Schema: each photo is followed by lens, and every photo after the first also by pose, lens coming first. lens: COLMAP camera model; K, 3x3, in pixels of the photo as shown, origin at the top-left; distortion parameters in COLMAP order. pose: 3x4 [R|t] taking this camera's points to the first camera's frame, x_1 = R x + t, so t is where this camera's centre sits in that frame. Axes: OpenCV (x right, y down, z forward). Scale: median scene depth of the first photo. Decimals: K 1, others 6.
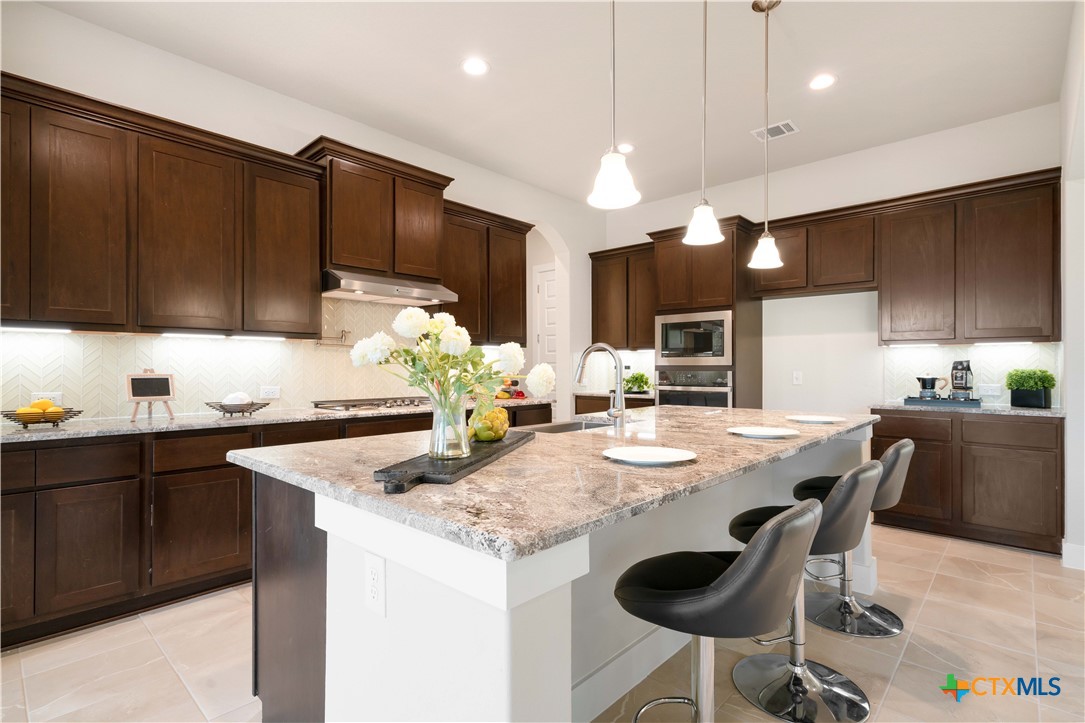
lens RADIAL K [[524.0, 0, 541.2], [0, 524.0, 366.3], [0, 0, 1]] dist [-0.002543, 0.004887]
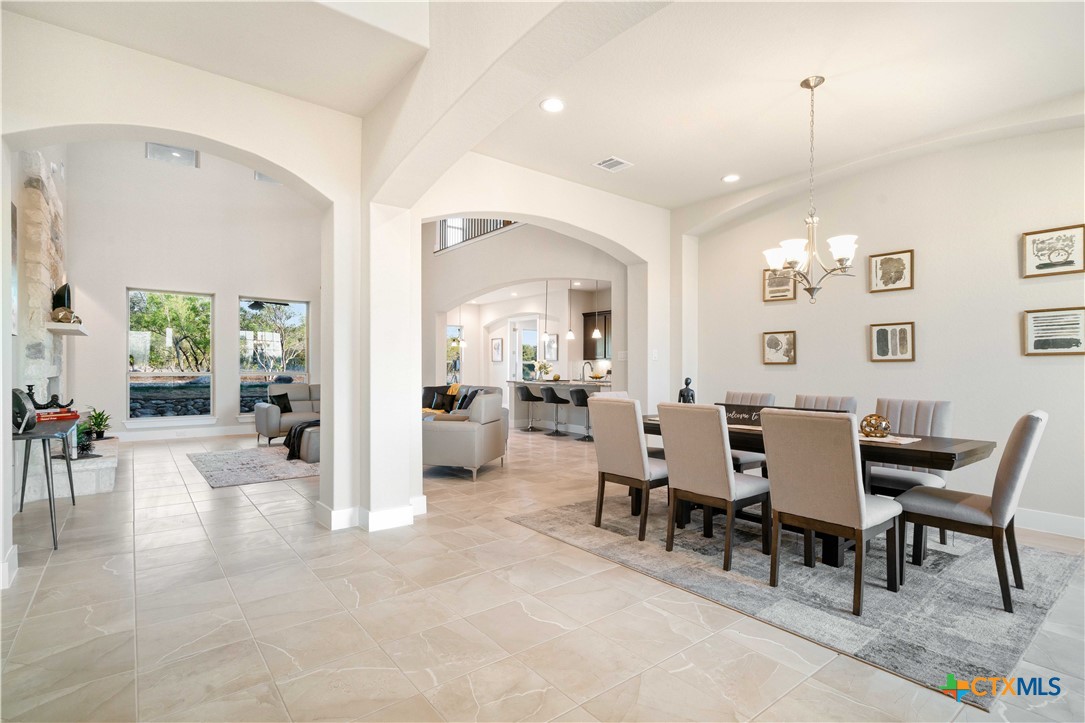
lens RADIAL K [[524.0, 0, 535.3], [0, 524.0, 369.6], [0, 0, 1]] dist [-0.002543, 0.004887]
pose [[-0.162777, 0.003482, -0.986657, 3.186279], [-0.004360, 0.999981, 0.004248, 0.001996], [0.986653, 0.004993, -0.162759, 0.962654]]
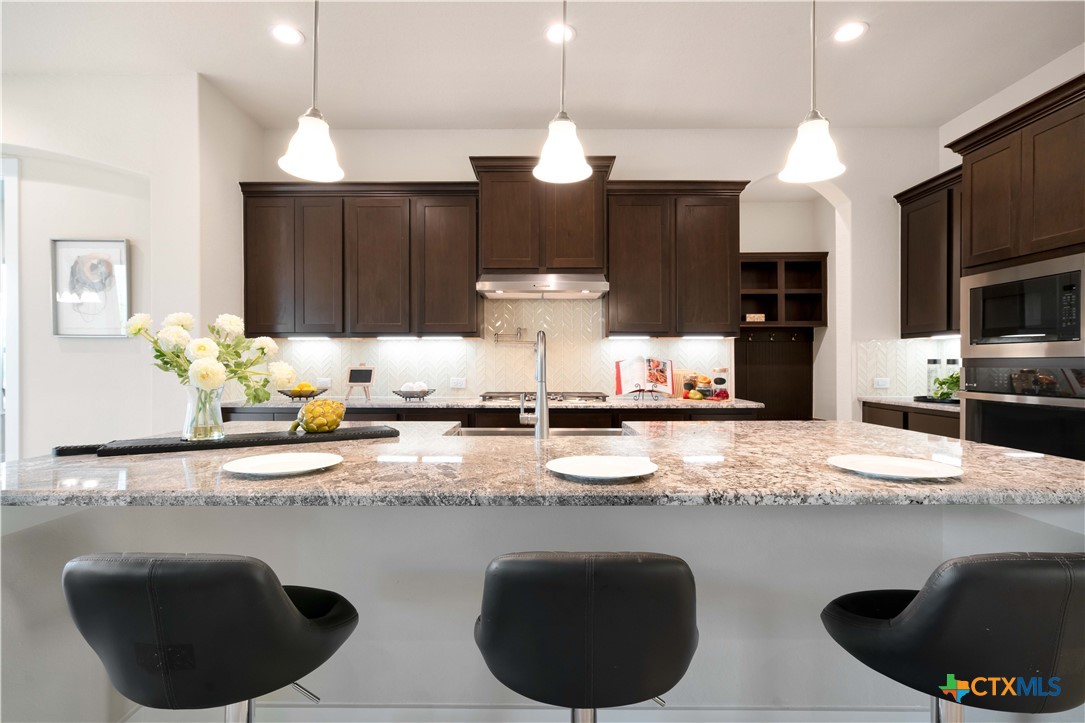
lens RADIAL K [[524.0, 0, 532.6], [0, 524.0, 365.5], [0, 0, 1]] dist [-0.002543, 0.004887]
pose [[0.679483, 0.002630, -0.733686, 0.517309], [0.002151, 0.999982, 0.005578, 0.003827], [0.733688, -0.005368, 0.679465, 0.339610]]
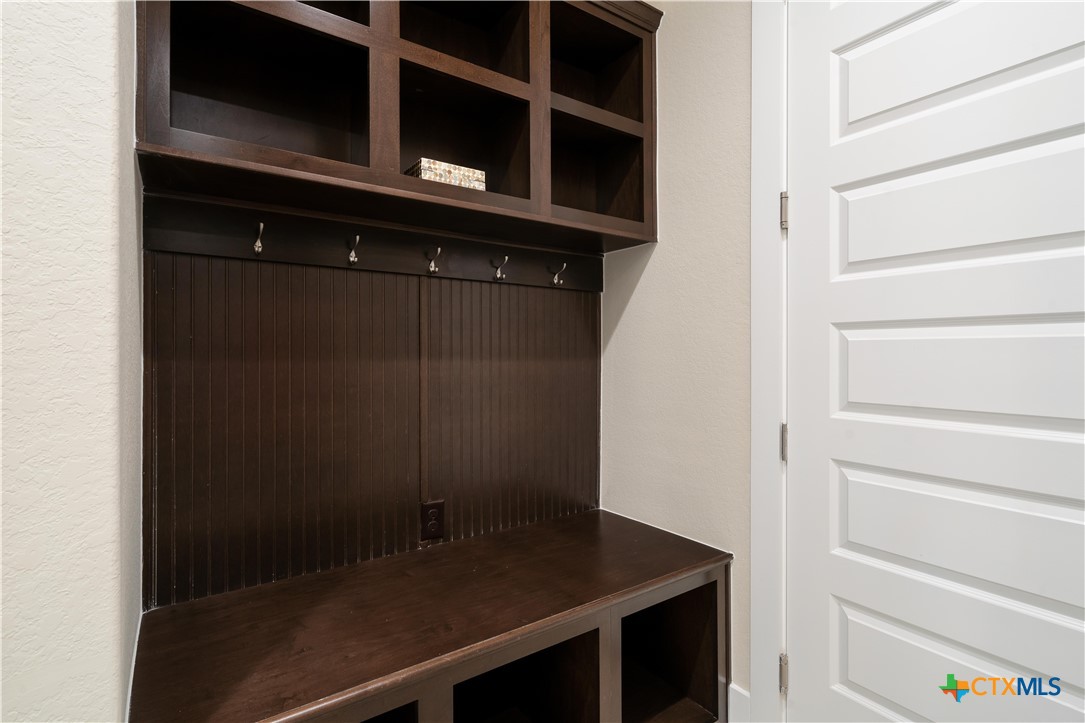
lens RADIAL K [[524.0, 0, 539.5], [0, 524.0, 360.8], [0, 0, 1]] dist [-0.002543, 0.004887]
pose [[0.975667, -0.000938, -0.219255, -0.111271], [0.001549, 0.999995, 0.002617, 0.013427], [0.219252, -0.002893, 0.975664, 1.695414]]
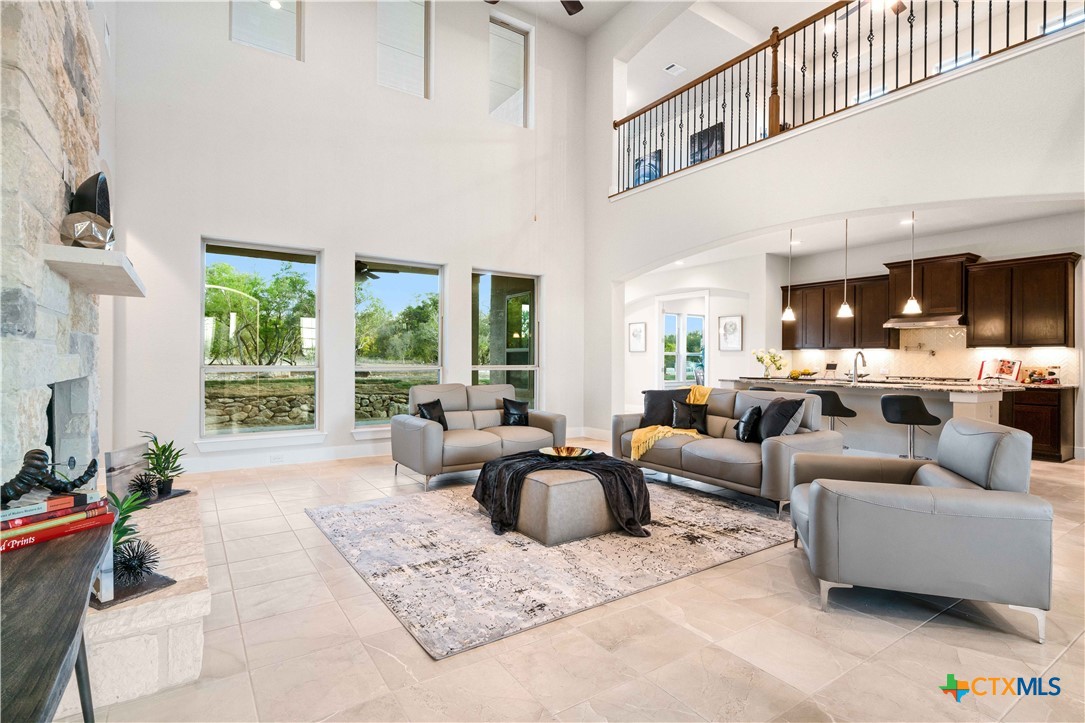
lens RADIAL K [[524.0, 0, 534.2], [0, 524.0, 358.3], [0, 0, 1]] dist [-0.002543, 0.004887]
pose [[-0.230655, -0.002633, -0.973032, 2.365406], [-0.006989, 0.999975, -0.001049, 0.004220], [0.973011, 0.006559, -0.230667, -0.004461]]
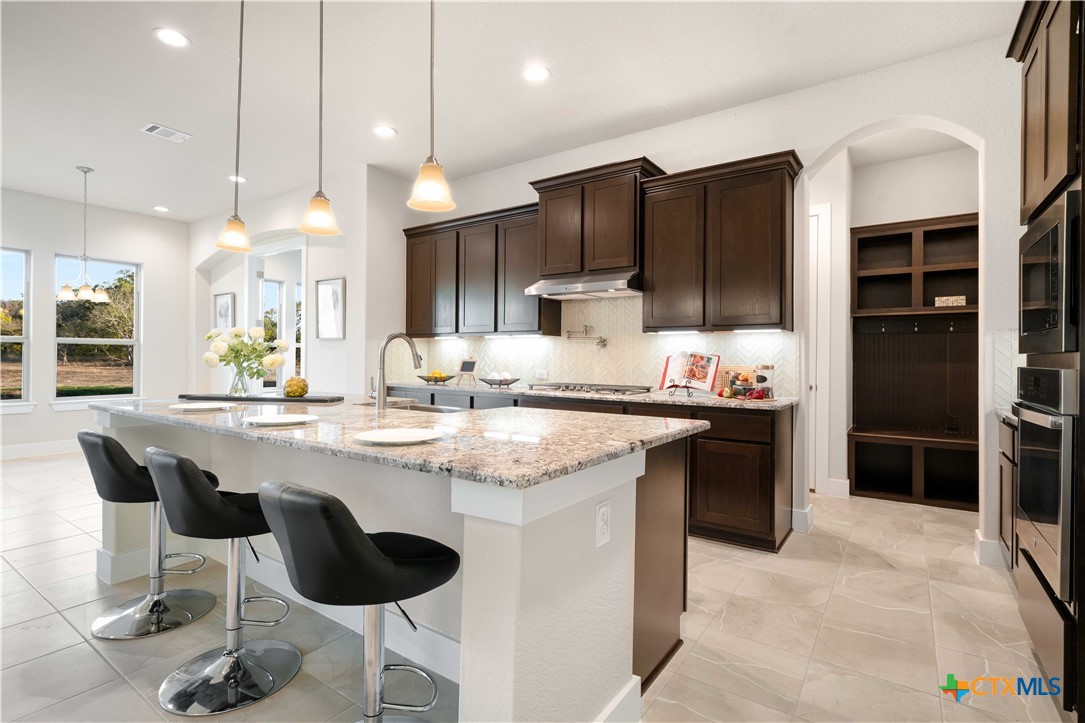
lens RADIAL K [[524.0, 0, 537.4], [0, 524.0, 357.2], [0, 0, 1]] dist [-0.002543, 0.004887]
pose [[0.135721, 0.001088, -0.990746, 0.937333], [-0.006409, 0.999979, 0.000220, 0.004731], [0.990726, 0.006320, 0.135725, 0.868558]]
